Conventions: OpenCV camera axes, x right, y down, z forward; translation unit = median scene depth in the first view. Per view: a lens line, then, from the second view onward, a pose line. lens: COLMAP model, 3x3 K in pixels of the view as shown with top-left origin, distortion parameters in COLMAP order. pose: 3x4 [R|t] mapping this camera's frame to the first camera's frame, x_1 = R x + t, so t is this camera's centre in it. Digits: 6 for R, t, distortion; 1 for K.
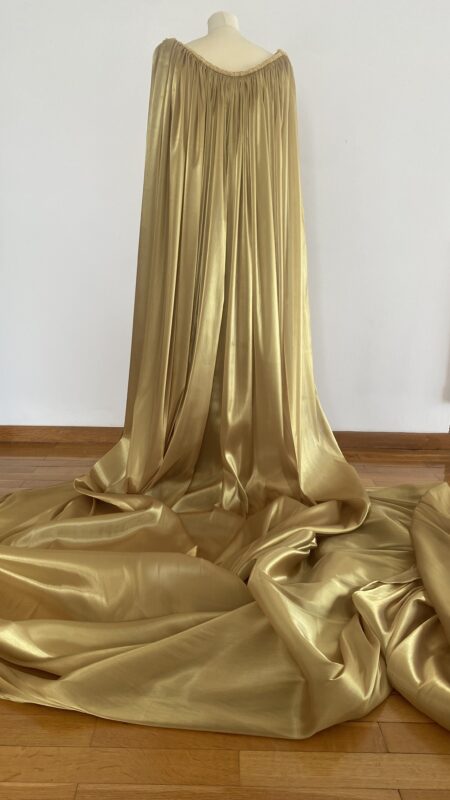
lens RADIAL K [[611.2, 0, 226.0], [0, 611.2, 400.8], [0, 0, 1]] dist [0.010257, 0.001819]
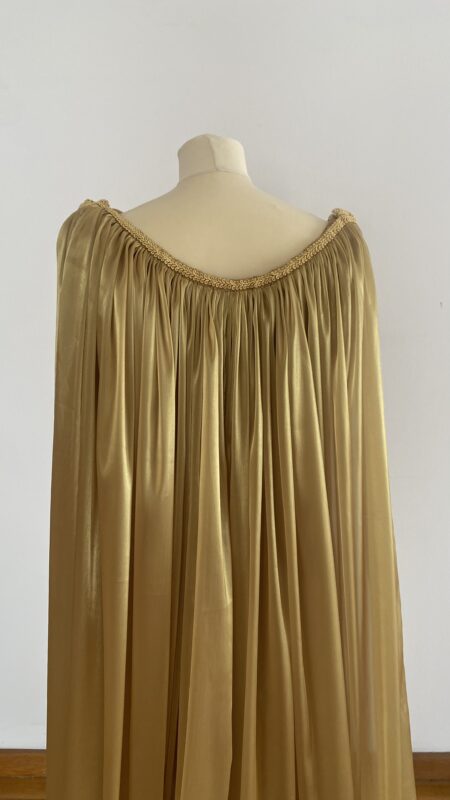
lens RADIAL K [[611.2, 0, 223.9], [0, 611.2, 399.3], [0, 0, 1]] dist [0.010257, 0.001819]
pose [[0.998945, -0.032391, -0.032560, 0.014138], [0.032325, 0.999474, -0.002565, -0.440541], [0.032626, 0.001510, 0.999466, 0.553098]]
